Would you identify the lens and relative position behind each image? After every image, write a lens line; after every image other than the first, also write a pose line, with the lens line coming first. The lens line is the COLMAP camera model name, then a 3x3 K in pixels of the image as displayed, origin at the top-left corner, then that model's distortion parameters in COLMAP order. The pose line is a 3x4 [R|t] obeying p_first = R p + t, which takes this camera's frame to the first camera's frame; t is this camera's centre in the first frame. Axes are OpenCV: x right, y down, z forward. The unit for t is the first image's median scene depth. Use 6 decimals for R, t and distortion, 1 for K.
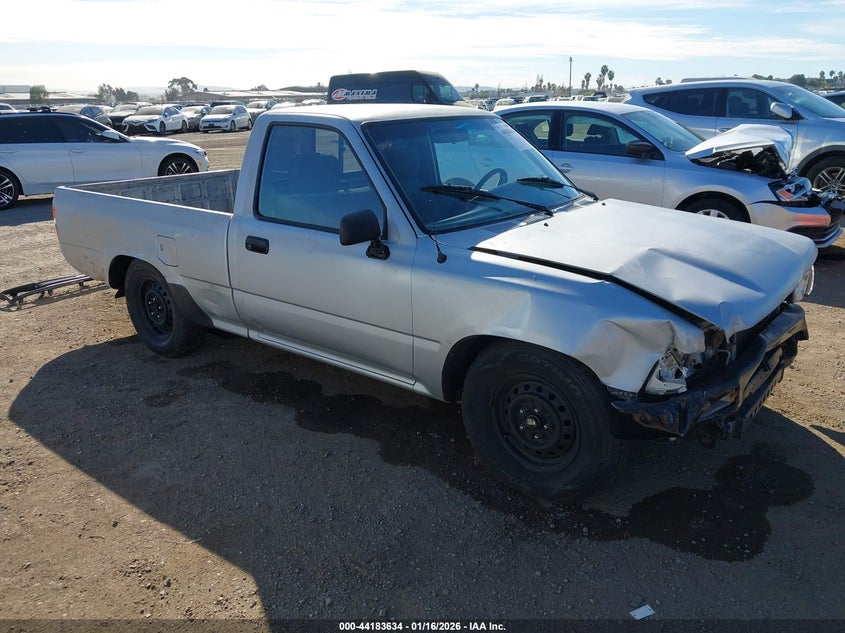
lens RADIAL K [[663.9, 0, 422.5], [0, 663.9, 316.5], [0, 0, 1]] dist [0.001294, -0.004720]
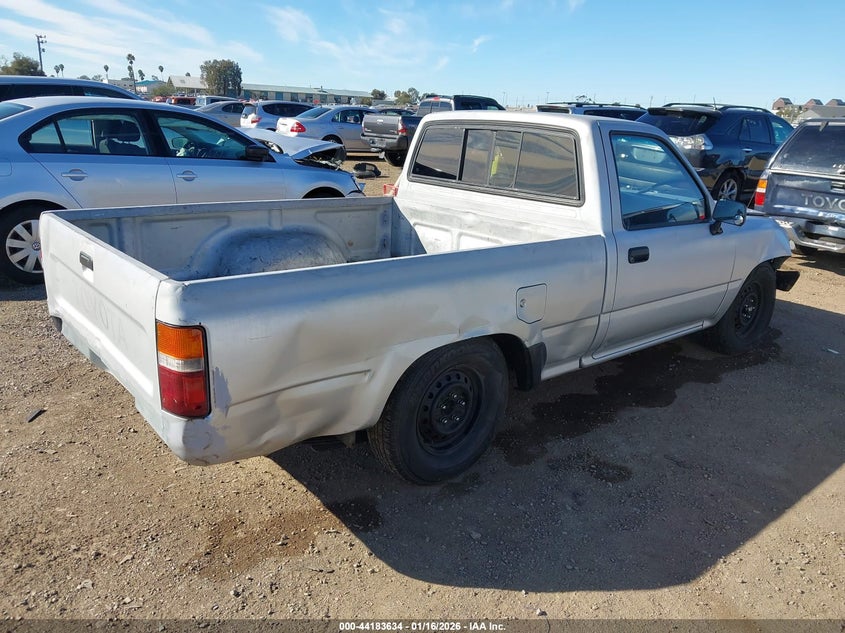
lens RADIAL K [[663.9, 0, 422.5], [0, 663.9, 316.5], [0, 0, 1]] dist [0.001294, -0.004720]
pose [[0.186706, -0.257120, 0.948172, -1.190610], [0.254620, 0.944829, 0.206076, -0.287170], [-0.948846, 0.202948, 0.241873, 1.012085]]
